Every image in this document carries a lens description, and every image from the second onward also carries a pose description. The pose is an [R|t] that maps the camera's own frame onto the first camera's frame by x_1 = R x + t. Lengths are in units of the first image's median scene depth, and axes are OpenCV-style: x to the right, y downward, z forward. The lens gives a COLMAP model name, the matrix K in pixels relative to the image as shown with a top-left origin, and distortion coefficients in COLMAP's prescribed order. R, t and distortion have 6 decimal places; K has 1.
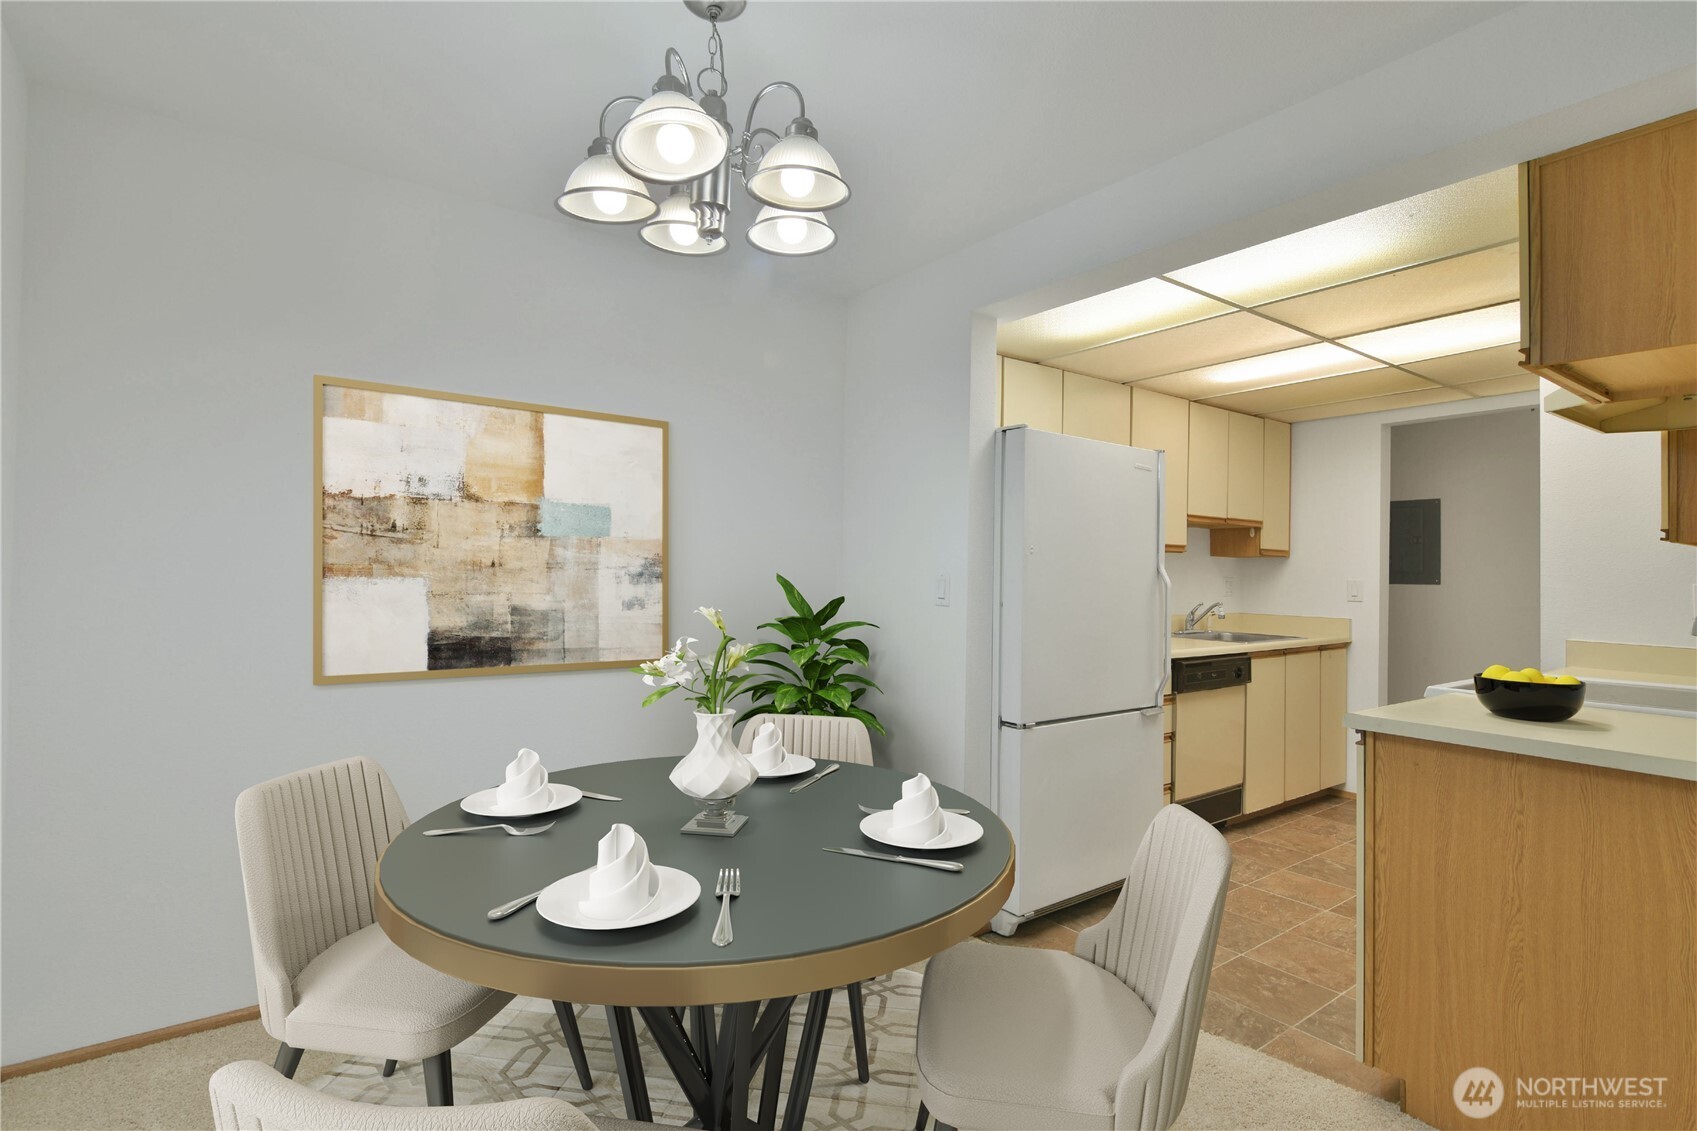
lens RADIAL K [[820.4, 0, 863.9], [0, 820.4, 557.2], [0, 0, 1]] dist [0.030658, -0.015217]
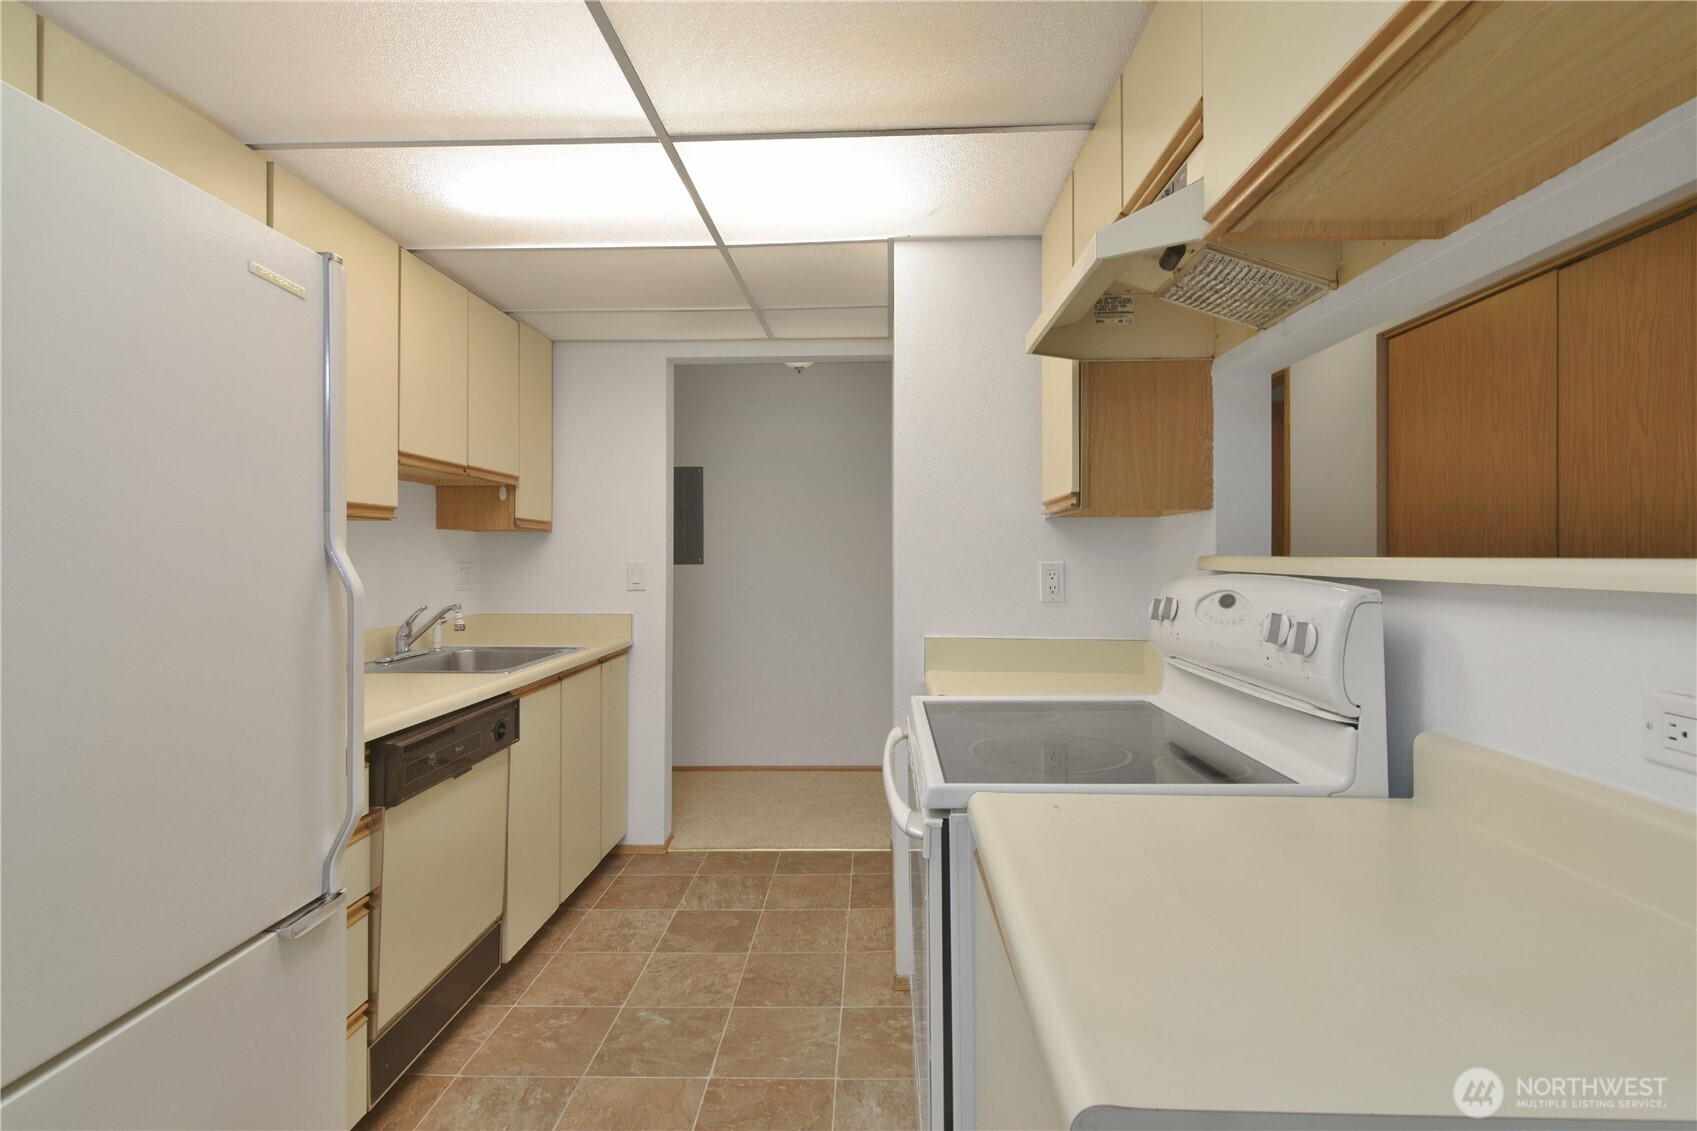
lens RADIAL K [[820.4, 0, 863.9], [0, 820.4, 557.2], [0, 0, 1]] dist [0.030658, -0.015217]
pose [[0.626513, -0.017485, 0.779215, 0.152556], [-0.002708, 0.999693, 0.024610, 0.004650], [-0.779406, -0.017529, 0.626274, 0.402899]]
